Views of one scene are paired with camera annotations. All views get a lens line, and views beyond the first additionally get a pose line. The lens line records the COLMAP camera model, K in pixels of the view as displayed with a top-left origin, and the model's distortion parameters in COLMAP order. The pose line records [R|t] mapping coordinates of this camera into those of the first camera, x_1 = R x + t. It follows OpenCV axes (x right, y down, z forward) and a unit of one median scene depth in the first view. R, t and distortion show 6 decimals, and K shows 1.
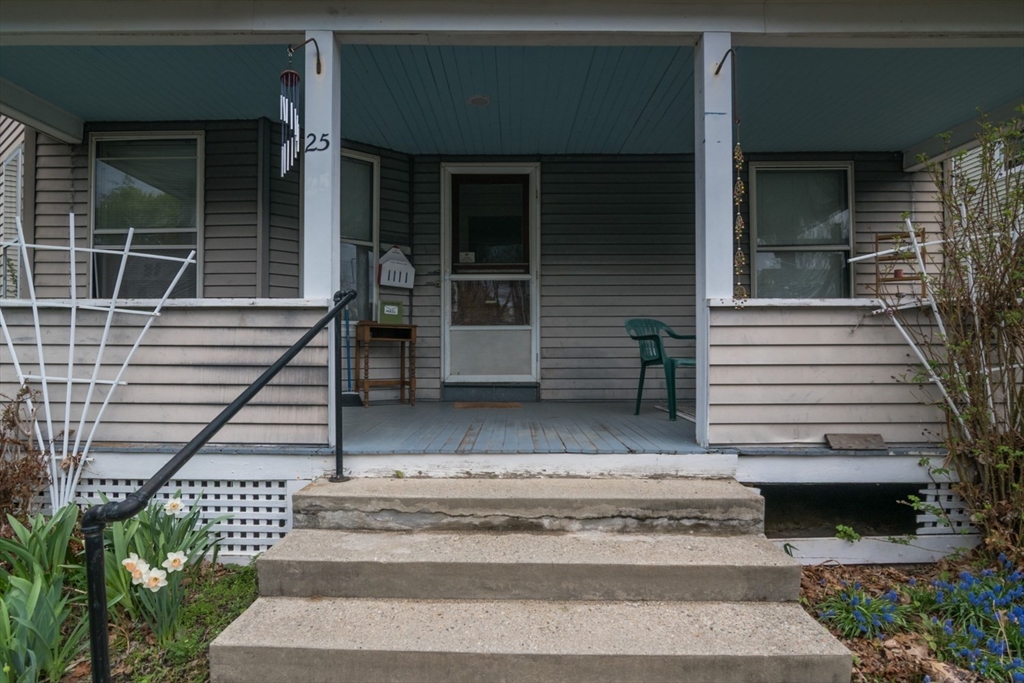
lens RADIAL K [[479.5, 0, 495.1], [0, 479.5, 341.9], [0, 0, 1]] dist [-0.020815, -0.000236]
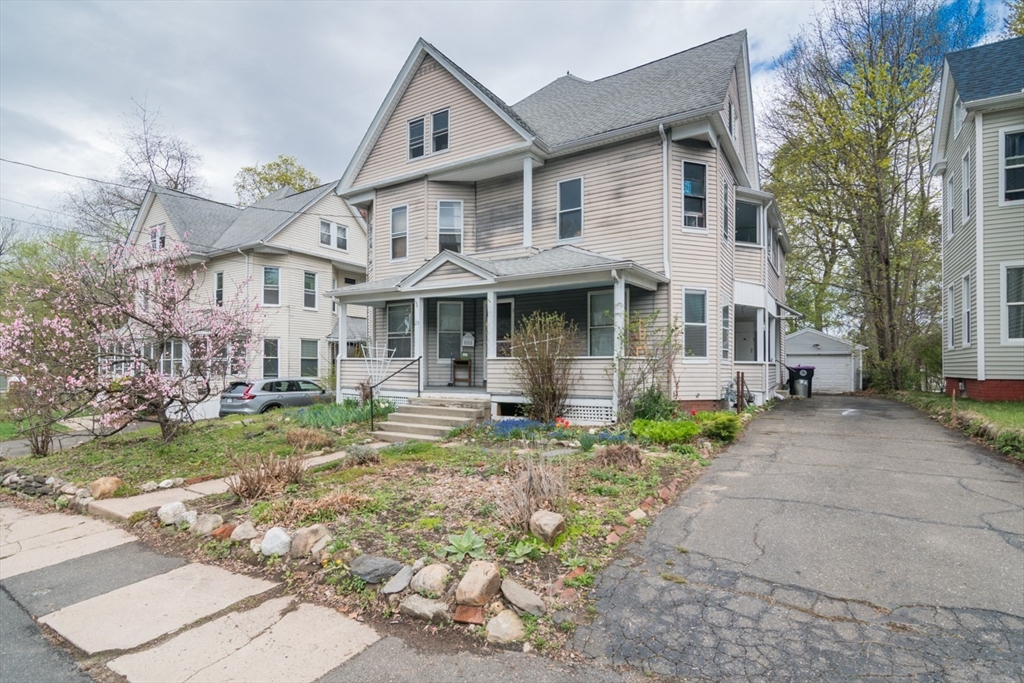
lens RADIAL K [[504.9, 0, 509.8], [0, 504.9, 350.1], [0, 0, 1]] dist [-0.004538, -0.001160]
pose [[0.847685, -0.011668, -0.530371, 1.594338], [0.005358, 0.999895, -0.013432, -0.049660], [0.530472, 0.008544, 0.847659, -1.418060]]
